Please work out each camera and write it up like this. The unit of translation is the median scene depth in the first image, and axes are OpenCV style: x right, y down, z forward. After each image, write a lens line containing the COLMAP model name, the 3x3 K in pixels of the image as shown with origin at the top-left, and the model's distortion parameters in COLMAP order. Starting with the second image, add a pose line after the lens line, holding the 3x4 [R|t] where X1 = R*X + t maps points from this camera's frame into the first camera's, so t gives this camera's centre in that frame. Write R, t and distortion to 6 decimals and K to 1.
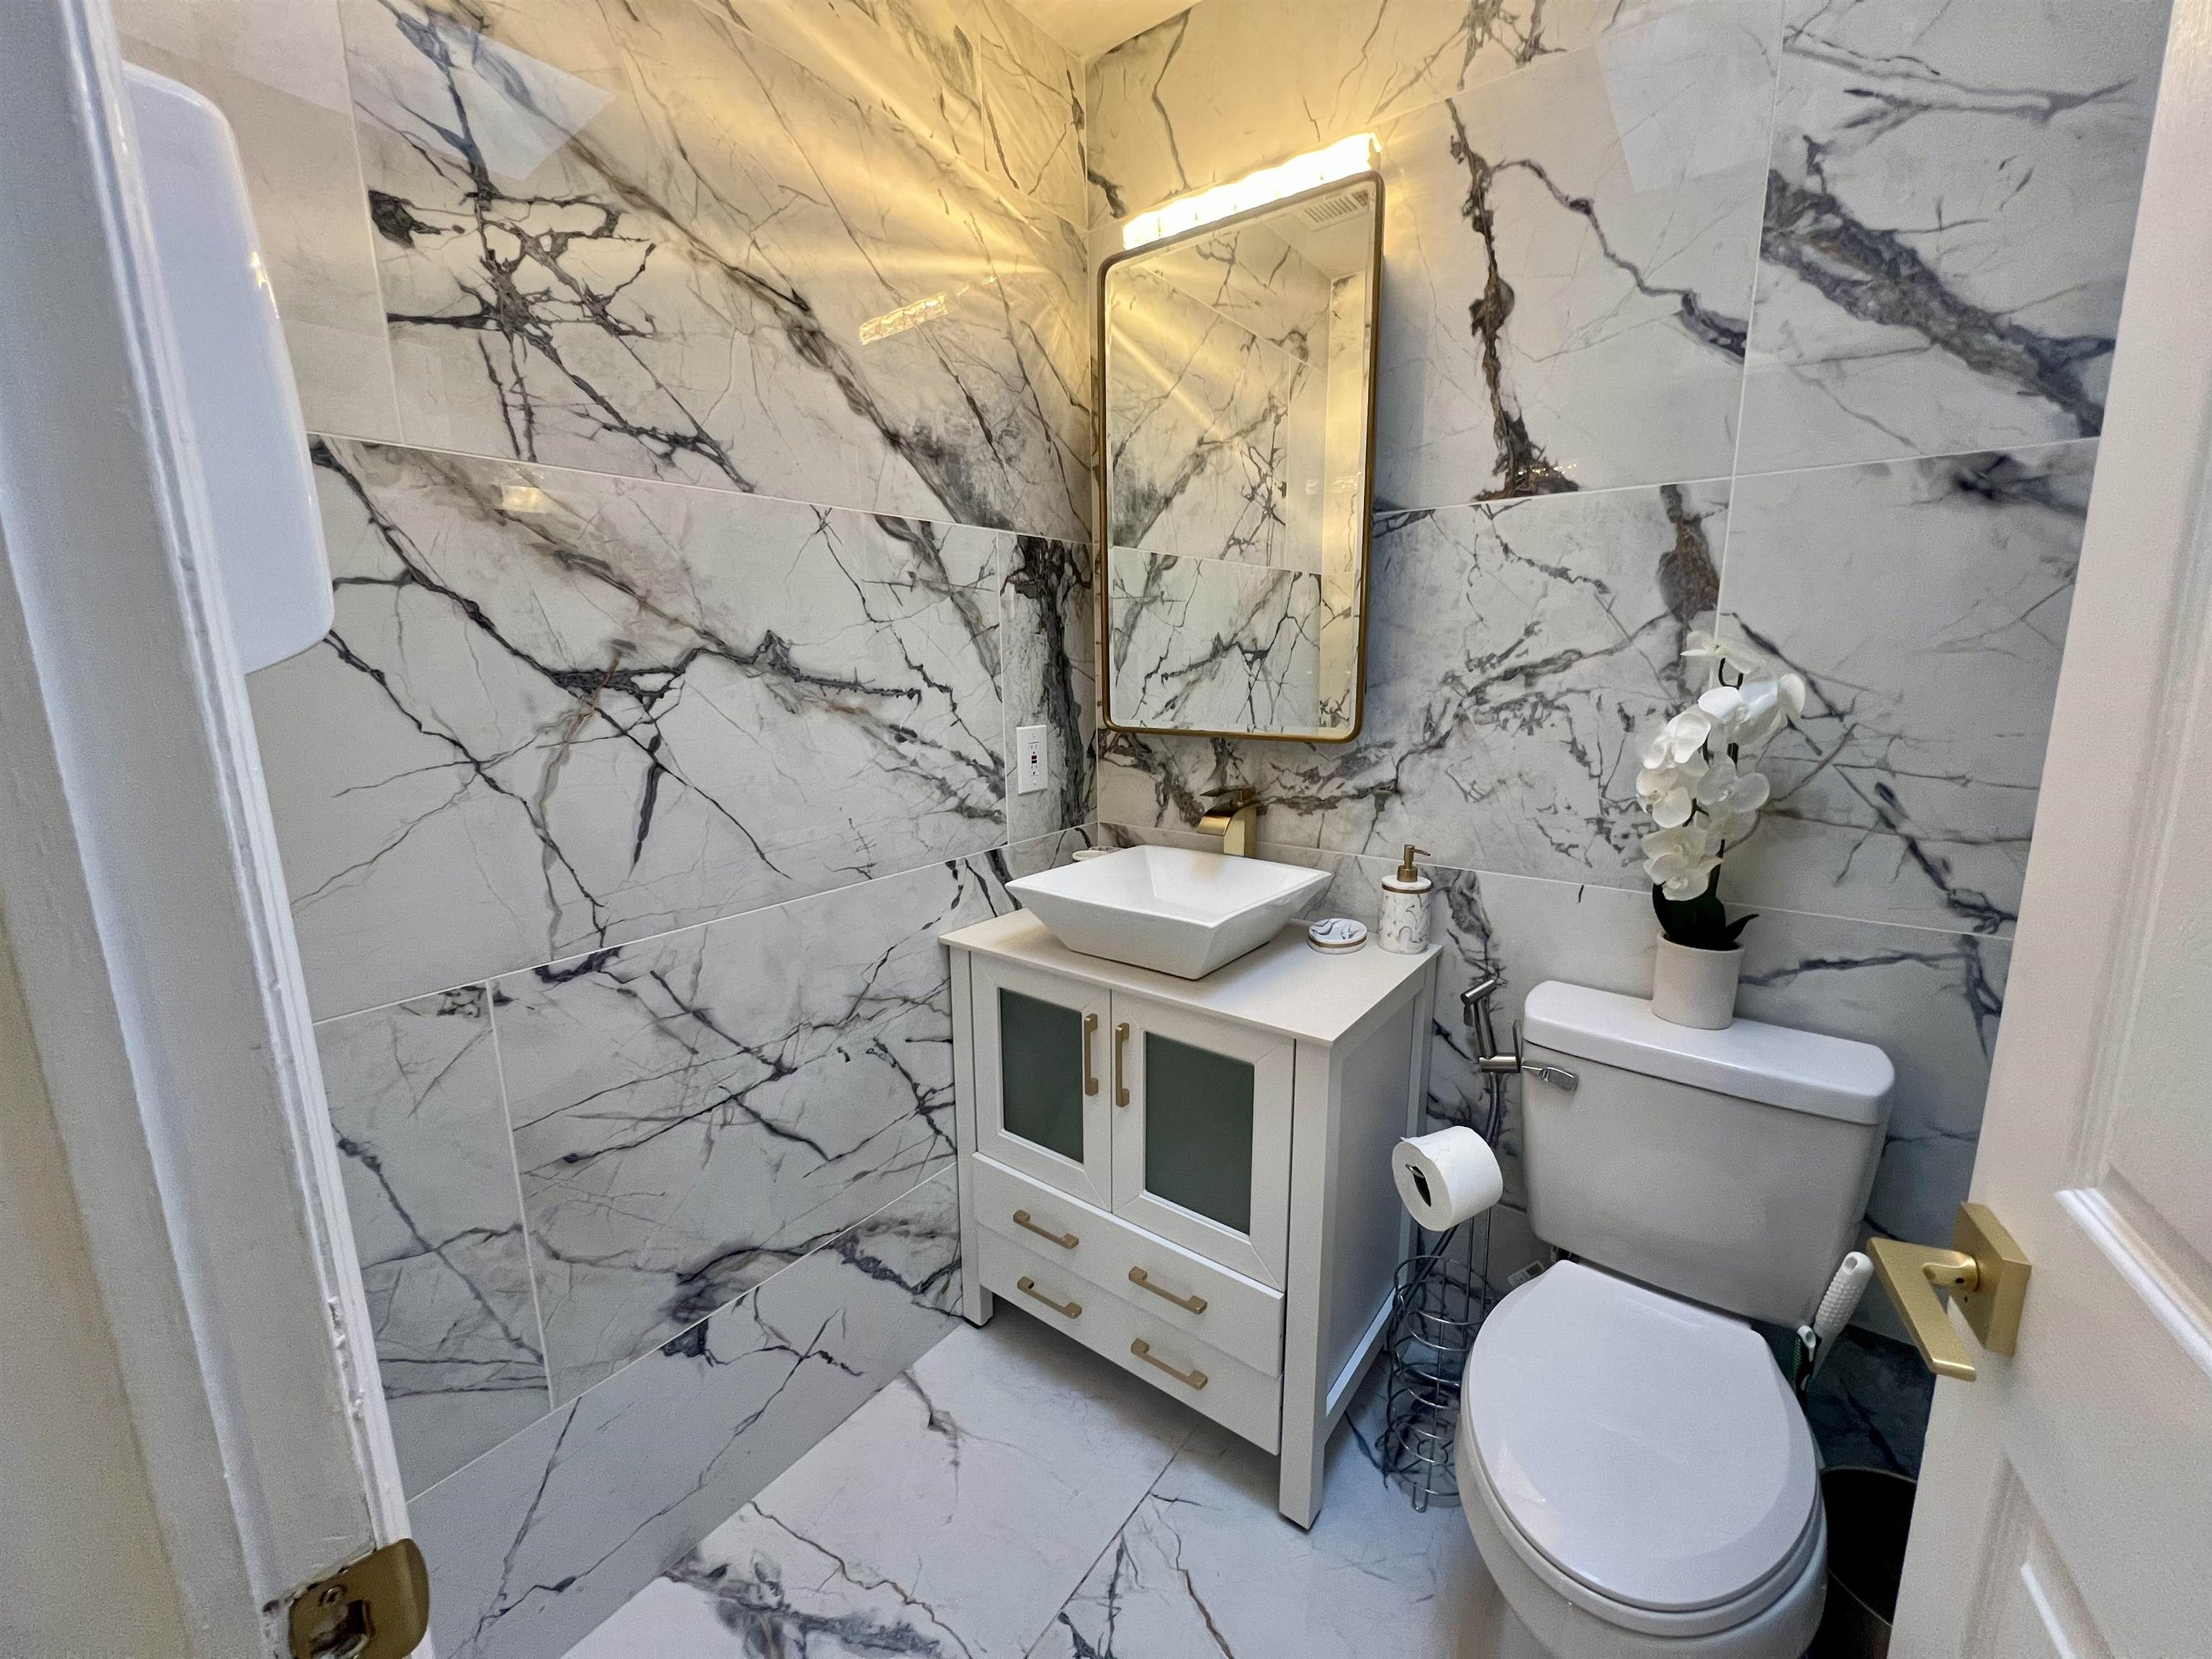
lens RADIAL K [[884.7, 0, 1107.6], [0, 884.7, 826.5], [0, 0, 1]] dist [-0.002415, 0.000575]
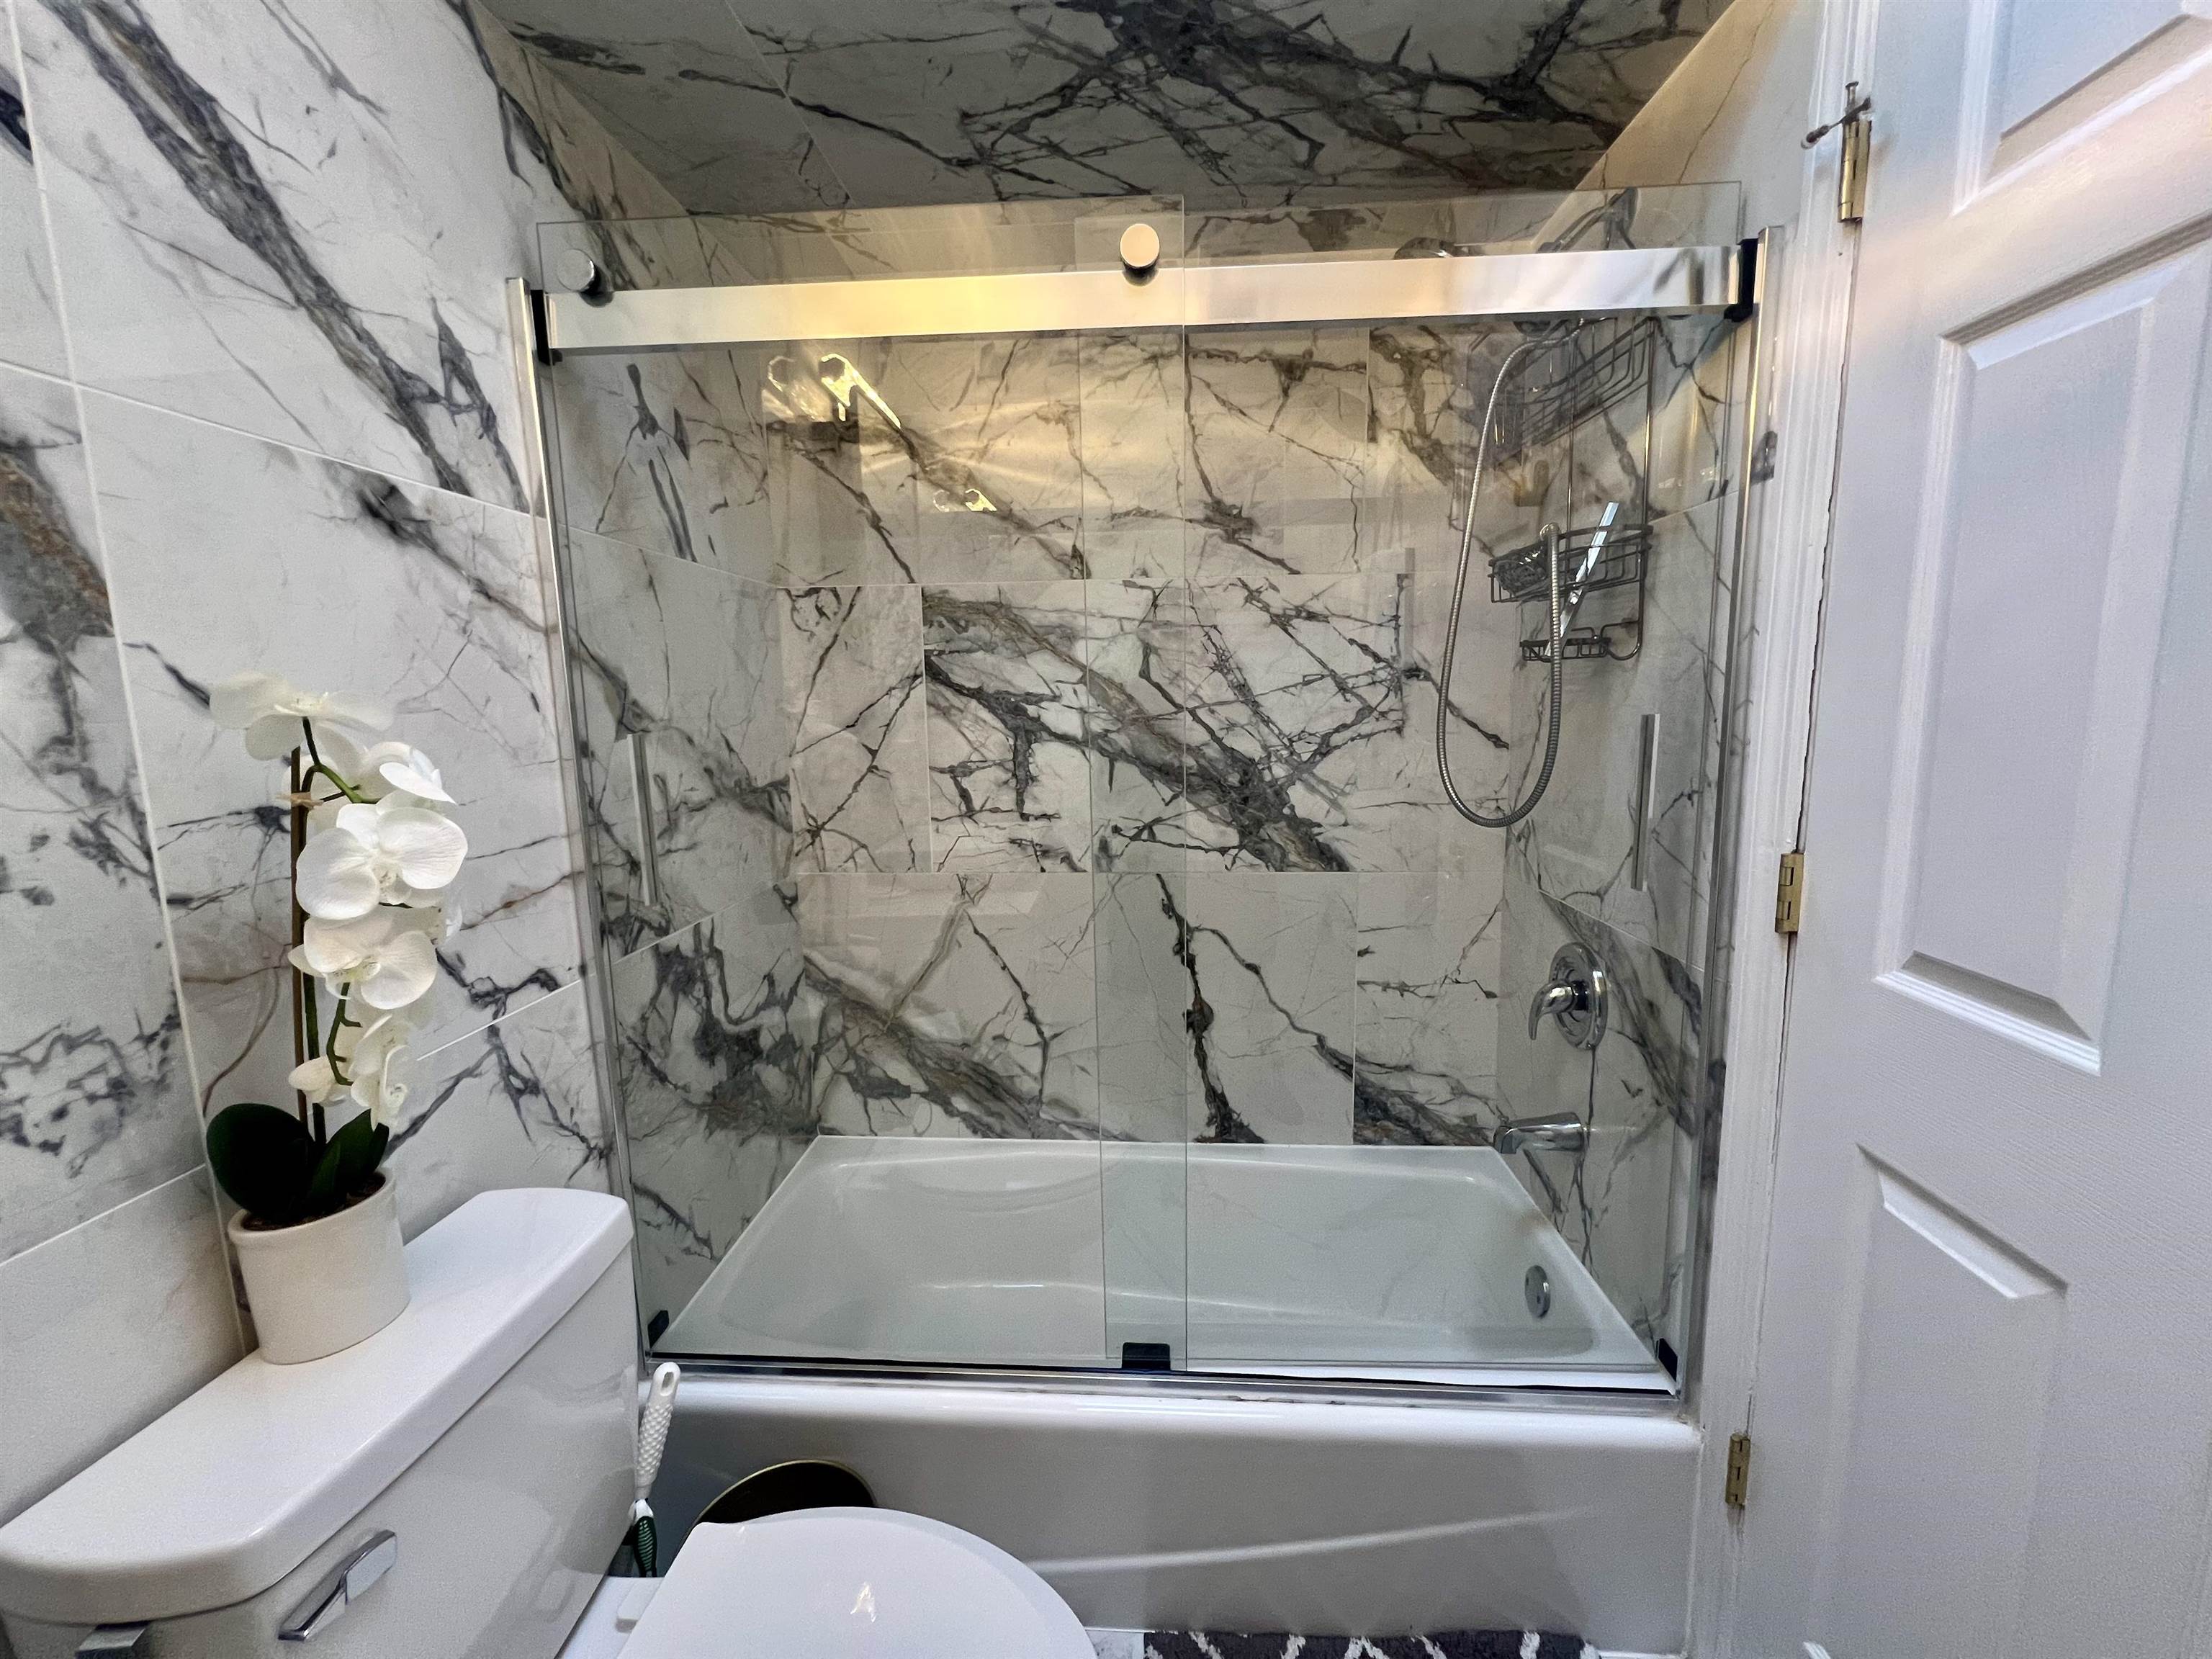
lens RADIAL K [[884.7, 0, 1107.3], [0, 884.7, 818.8], [0, 0, 1]] dist [-0.002415, 0.000575]
pose [[-0.550215, -0.088999, 0.830266, -0.092847], [0.186300, 0.956157, 0.225954, -0.163940], [-0.813975, 0.279002, -0.509512, 0.895247]]
